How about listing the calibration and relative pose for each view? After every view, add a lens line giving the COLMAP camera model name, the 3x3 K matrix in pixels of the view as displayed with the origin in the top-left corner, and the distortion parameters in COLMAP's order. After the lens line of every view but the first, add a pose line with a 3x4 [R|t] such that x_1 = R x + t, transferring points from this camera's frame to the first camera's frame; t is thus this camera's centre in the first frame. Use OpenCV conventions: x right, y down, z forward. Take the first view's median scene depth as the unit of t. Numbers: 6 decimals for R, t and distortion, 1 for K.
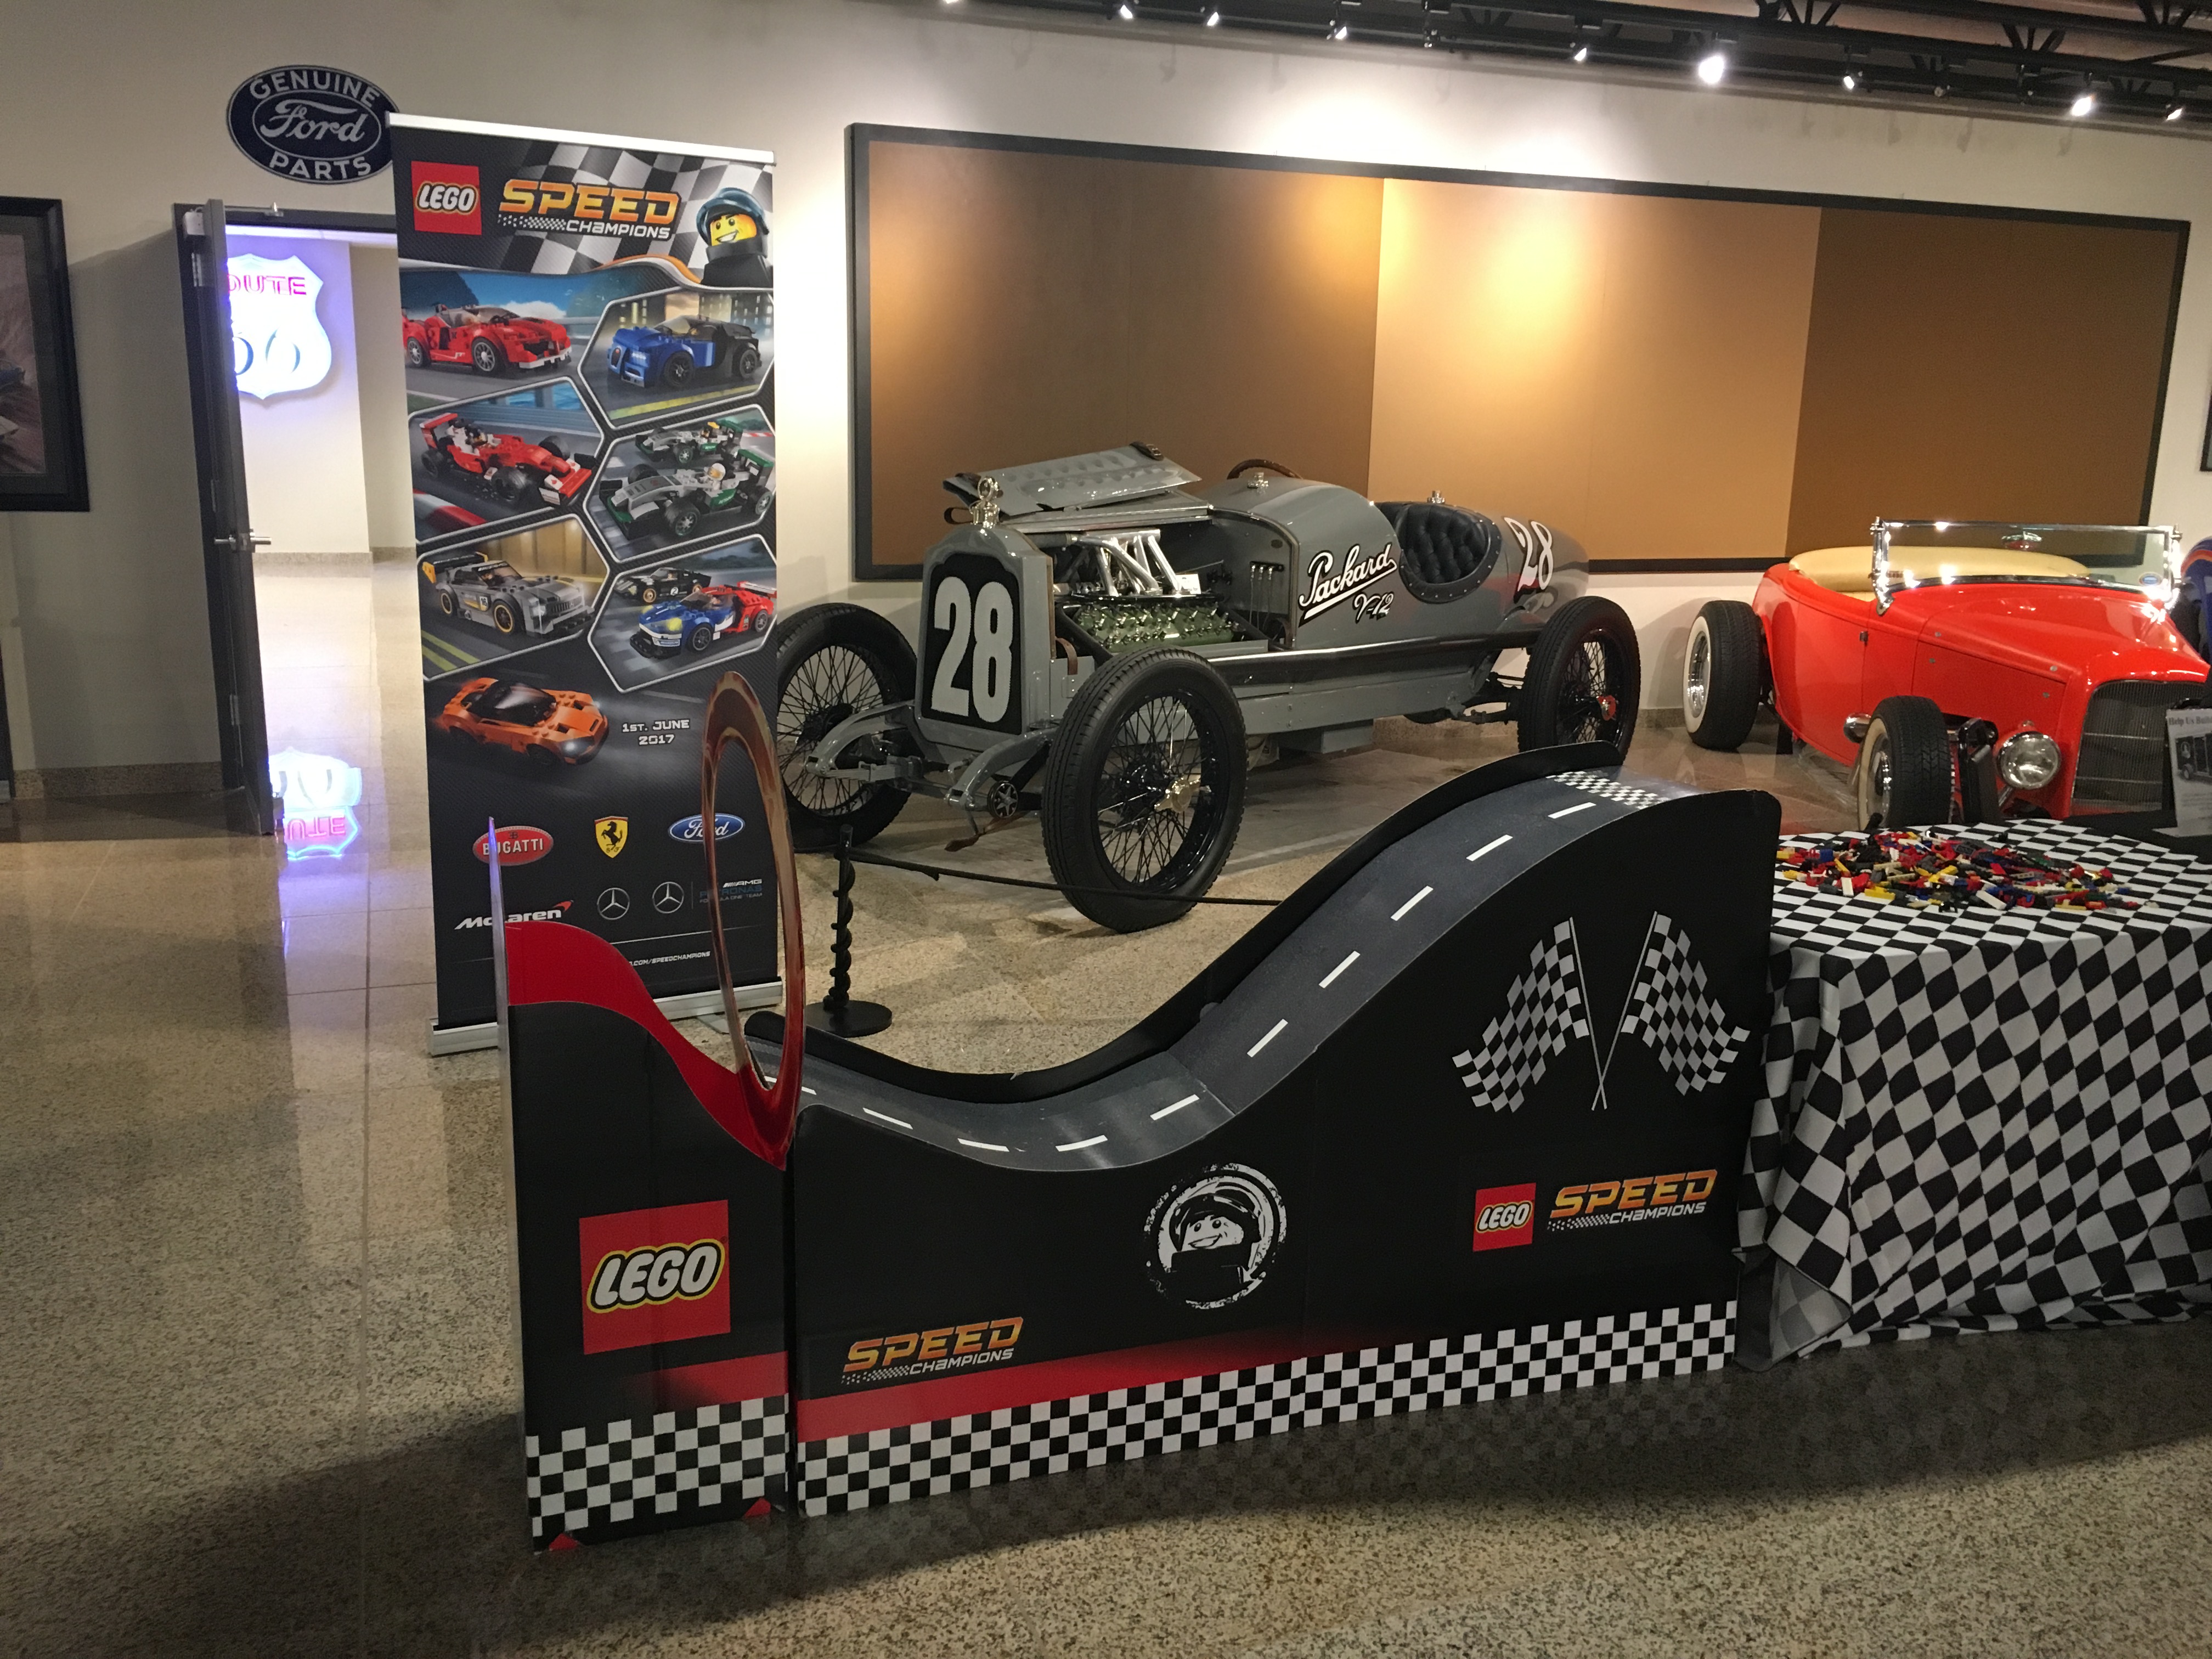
lens RADIAL K [[1879.6, 0, 1105.1], [0, 1879.6, 815.7], [0, 0, 1]] dist [0.067731, -0.074479]
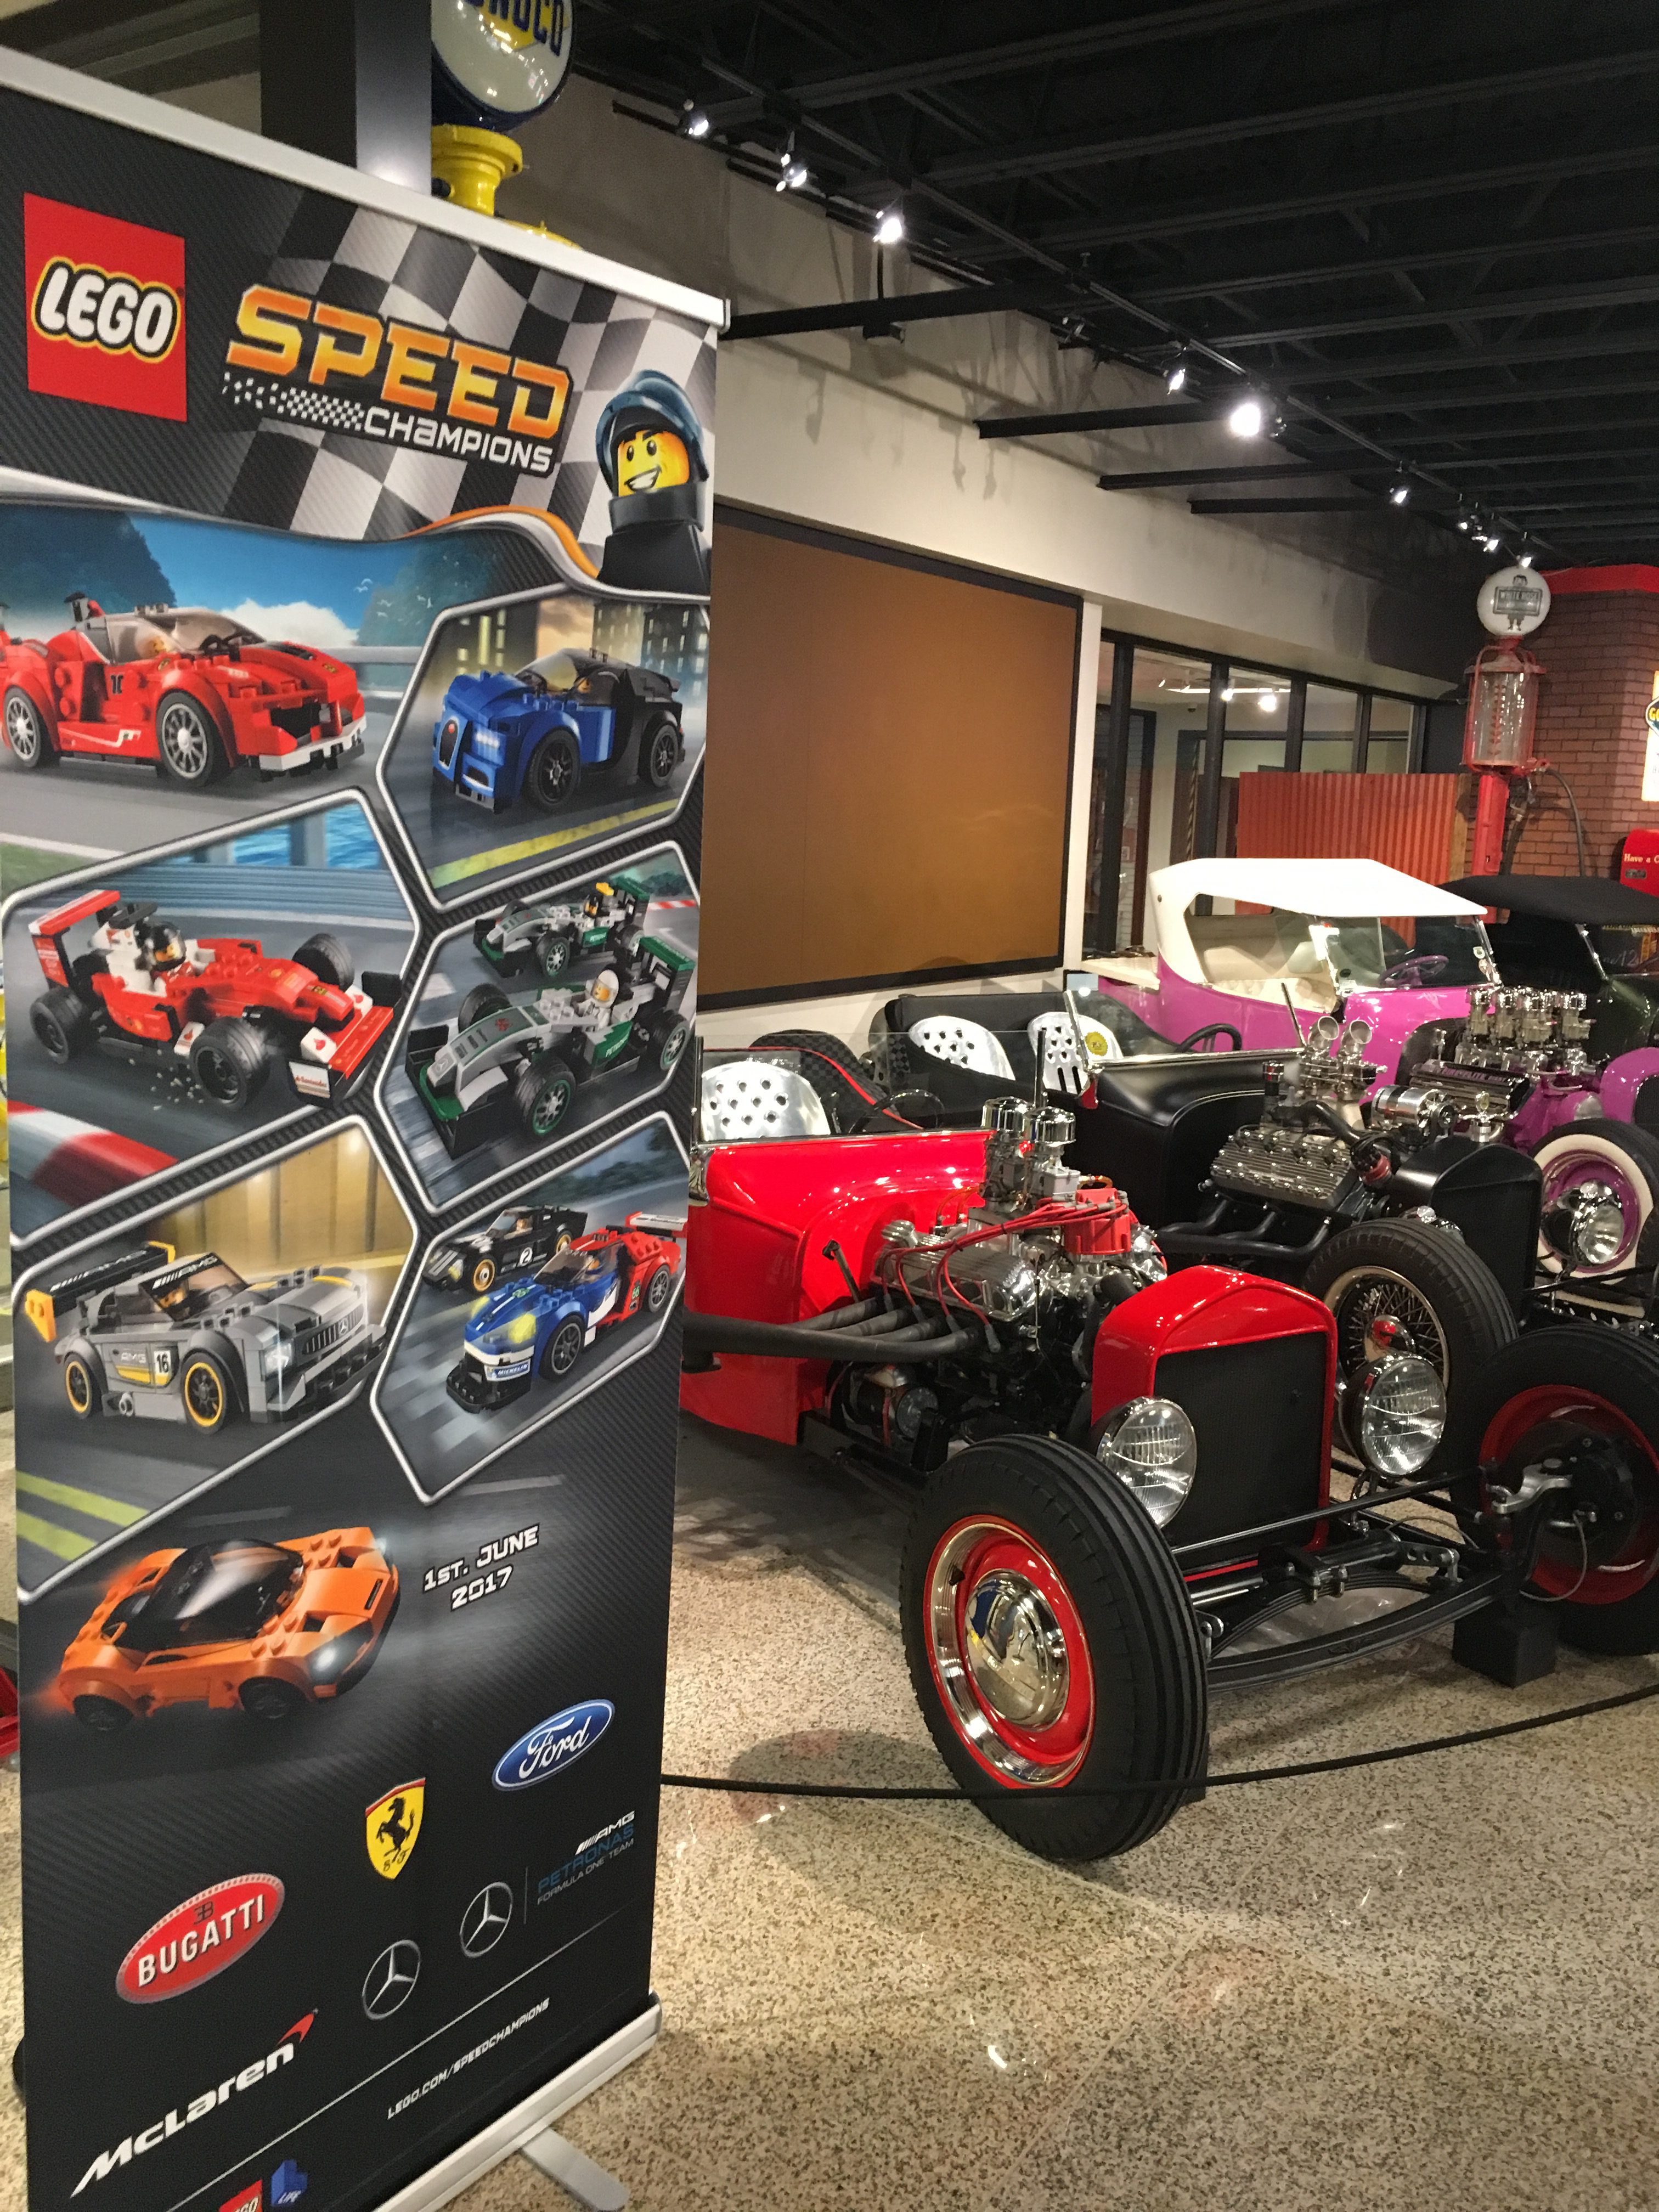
lens RADIAL K [[1879.6, 0, 813.3], [0, 1879.6, 1084.8], [0, 0, 1]] dist [0.067731, -0.074479]
pose [[0.922186, -0.054159, 0.382936, -0.344228], [0.068702, 0.997339, -0.024393, -0.148323], [-0.380596, 0.048803, 0.923453, 0.577381]]
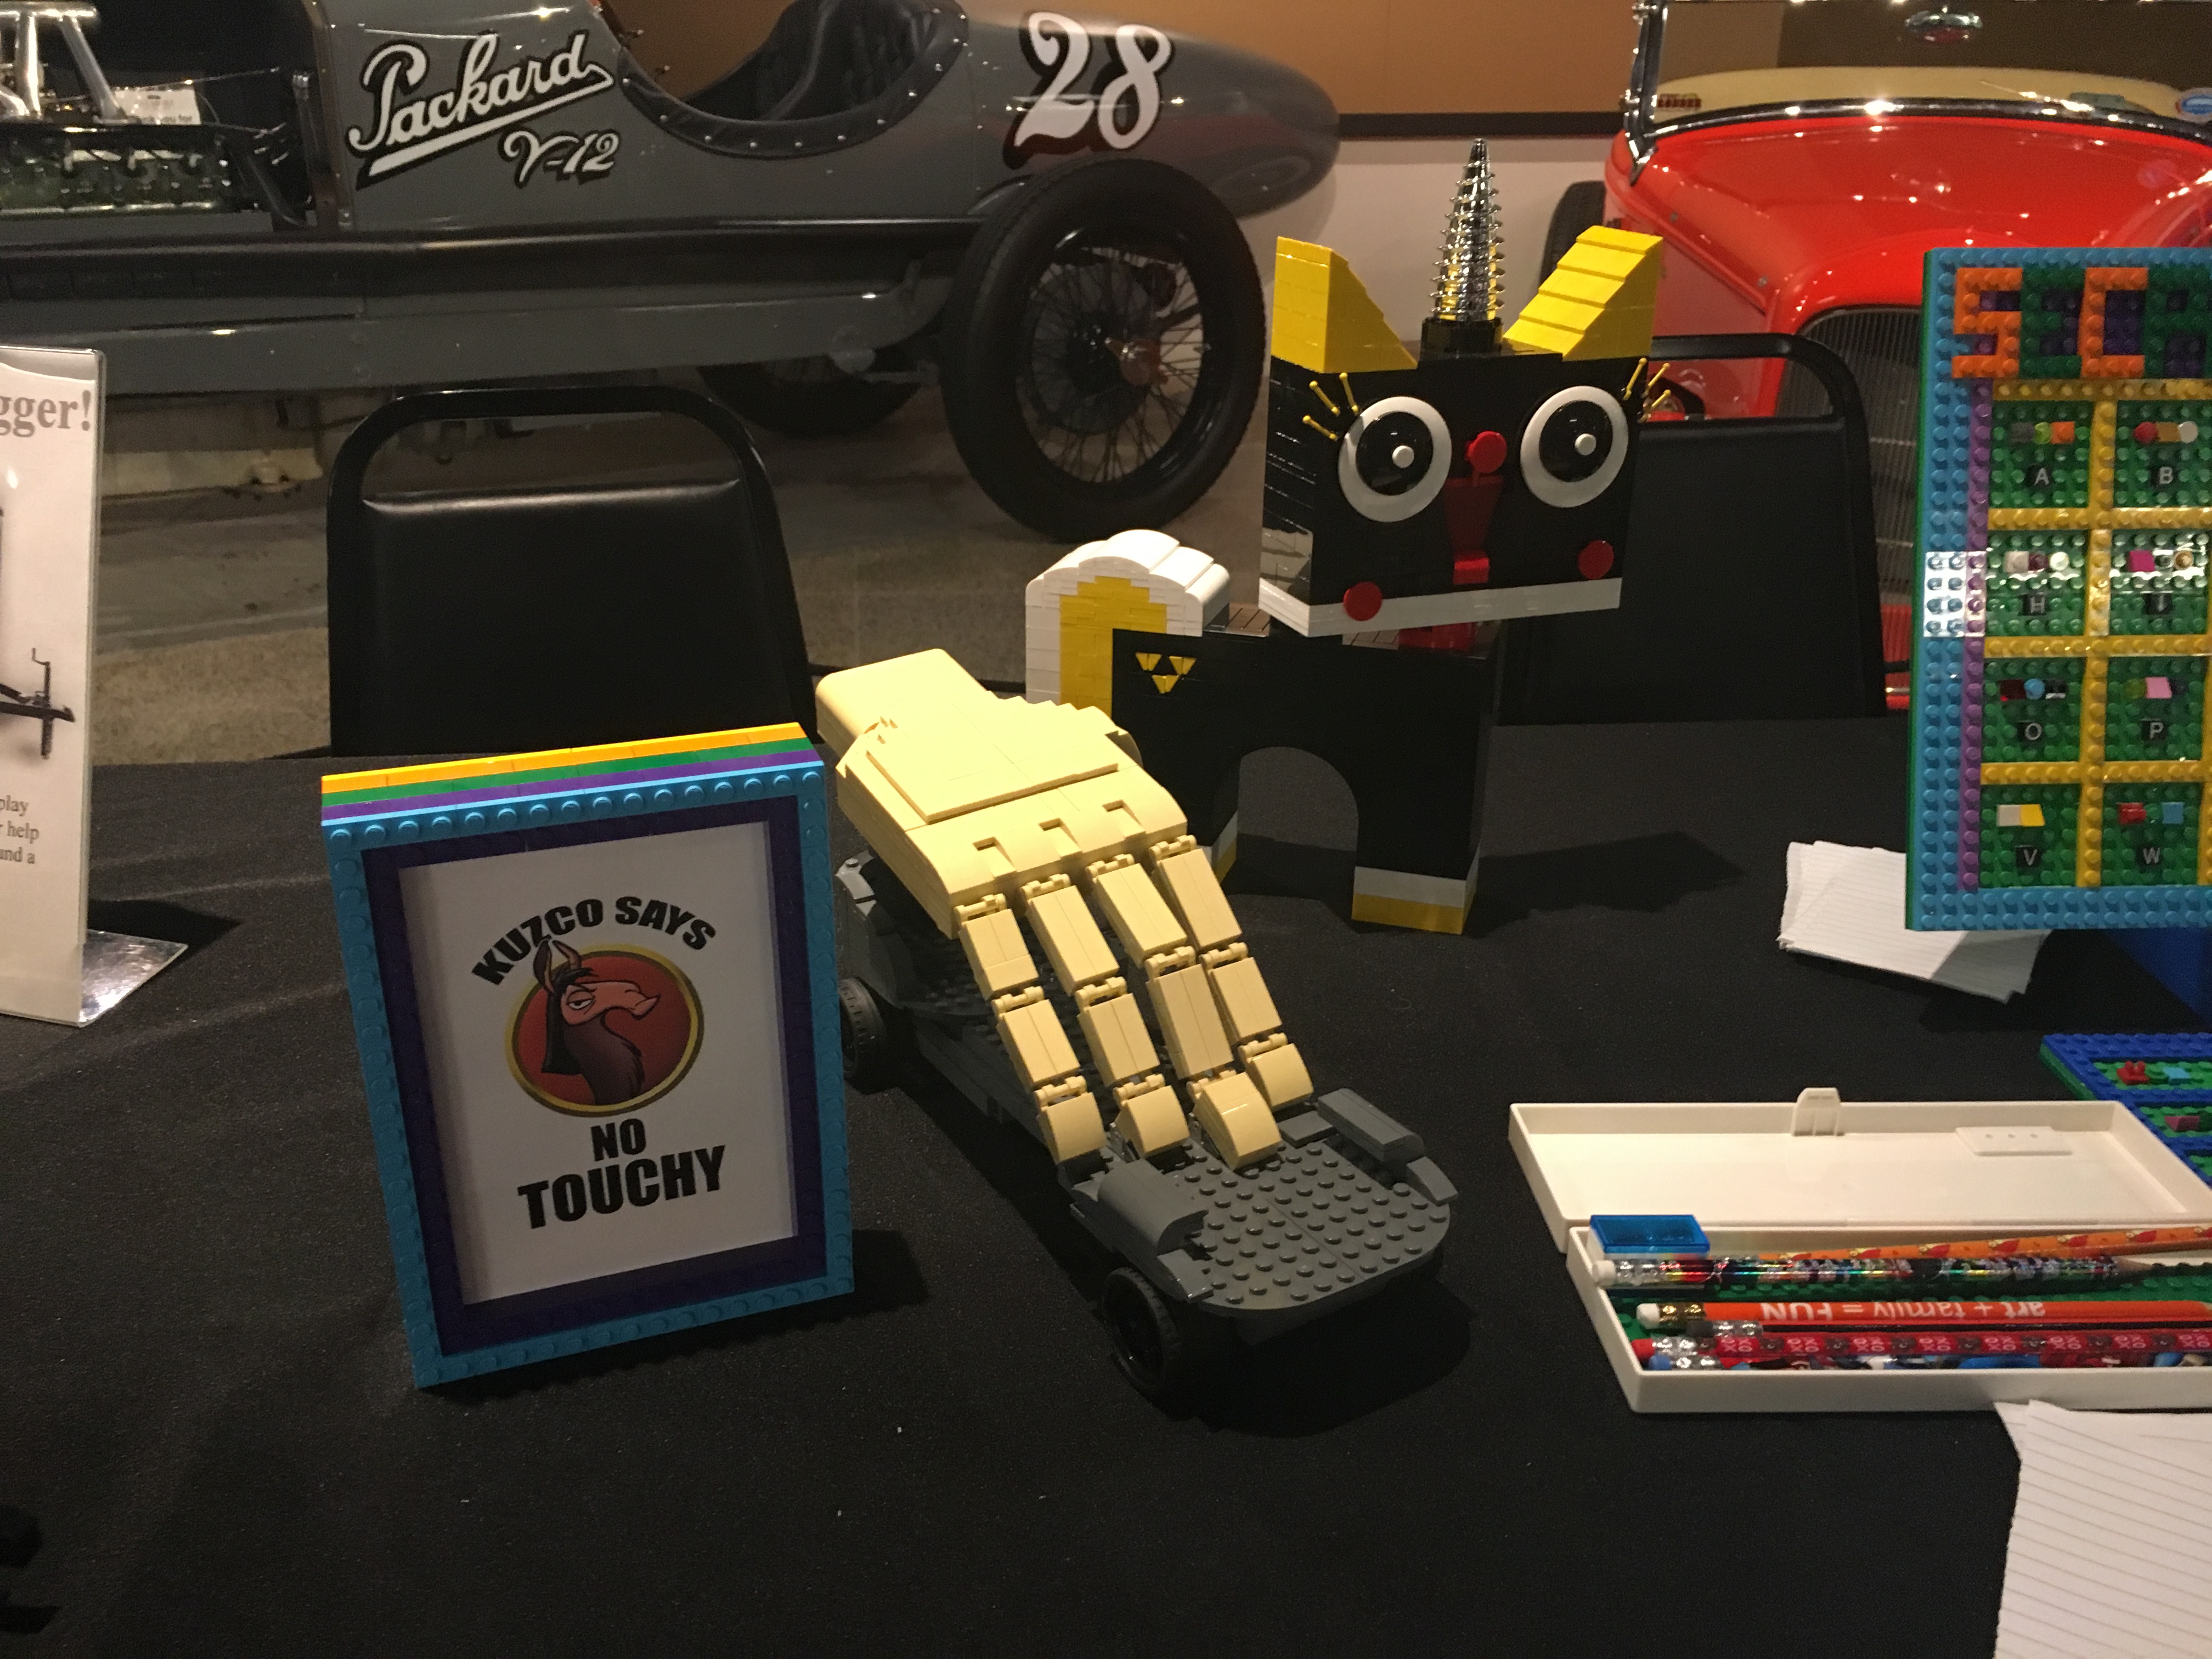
lens RADIAL K [[1879.6, 0, 1108.7], [0, 1879.6, 817.0], [0, 0, 1]] dist [0.067731, -0.074479]
pose [[0.971154, 0.071465, -0.227493, 0.688560], [-0.029147, 0.982455, 0.184206, -0.045613], [0.236666, -0.172261, 0.956198, 0.752584]]
